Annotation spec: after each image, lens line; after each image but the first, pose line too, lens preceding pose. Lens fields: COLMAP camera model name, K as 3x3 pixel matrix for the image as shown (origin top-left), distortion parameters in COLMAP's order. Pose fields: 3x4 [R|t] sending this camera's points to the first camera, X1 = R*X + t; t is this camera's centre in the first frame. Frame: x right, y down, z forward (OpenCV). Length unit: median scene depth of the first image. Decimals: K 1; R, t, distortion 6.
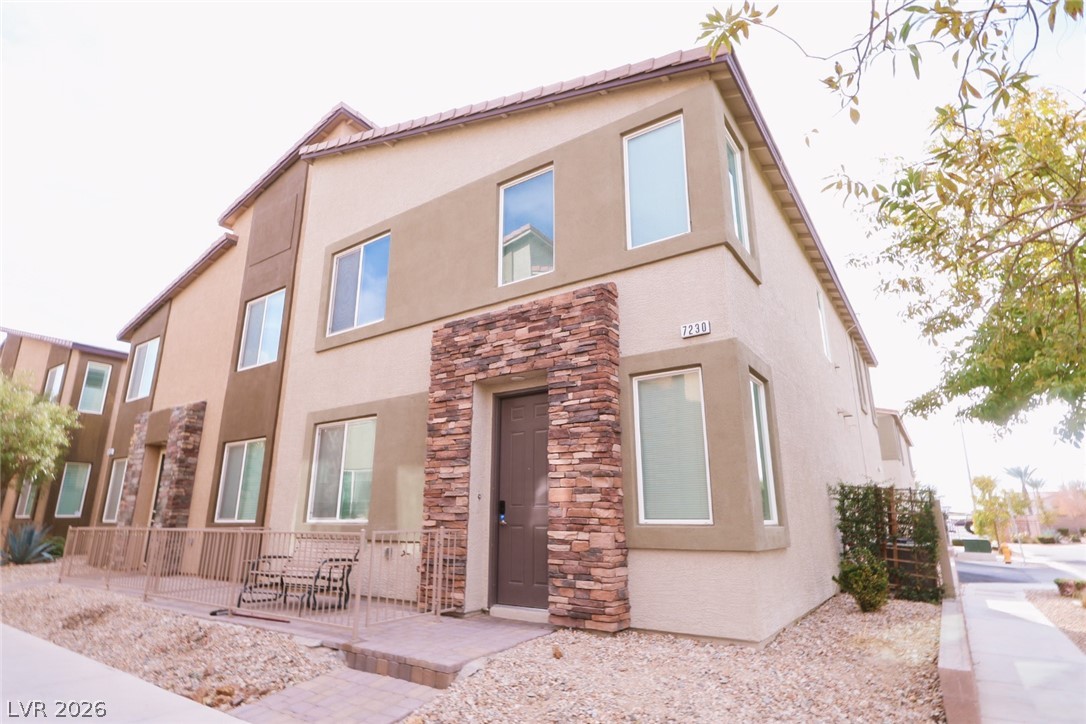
lens RADIAL K [[565.7, 0, 543.0], [0, 565.7, 362.0], [0, 0, 1]] dist [-0.002035, -0.000165]
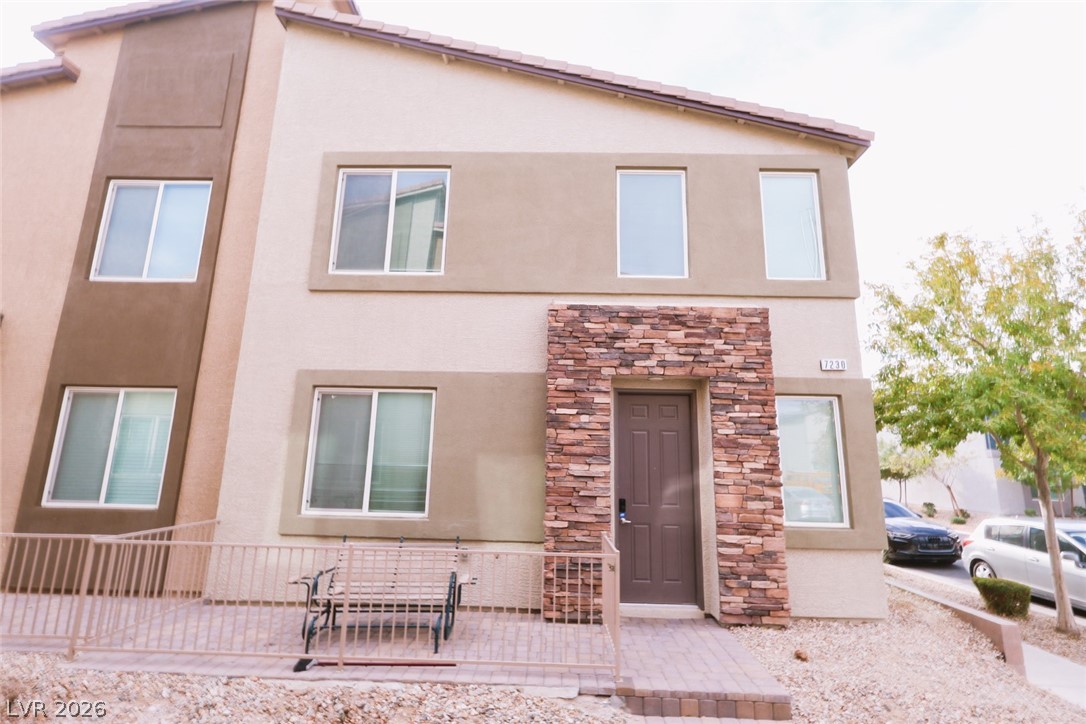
lens RADIAL K [[505.2, 0, 543.0], [0, 505.2, 362.0], [0, 0, 1]] dist [-0.002761, -0.000601]
pose [[0.834061, 0.125880, 0.537118, -0.709765], [-0.168159, 0.985297, 0.030209, 0.006641], [-0.525418, -0.115517, 0.842966, 0.365089]]
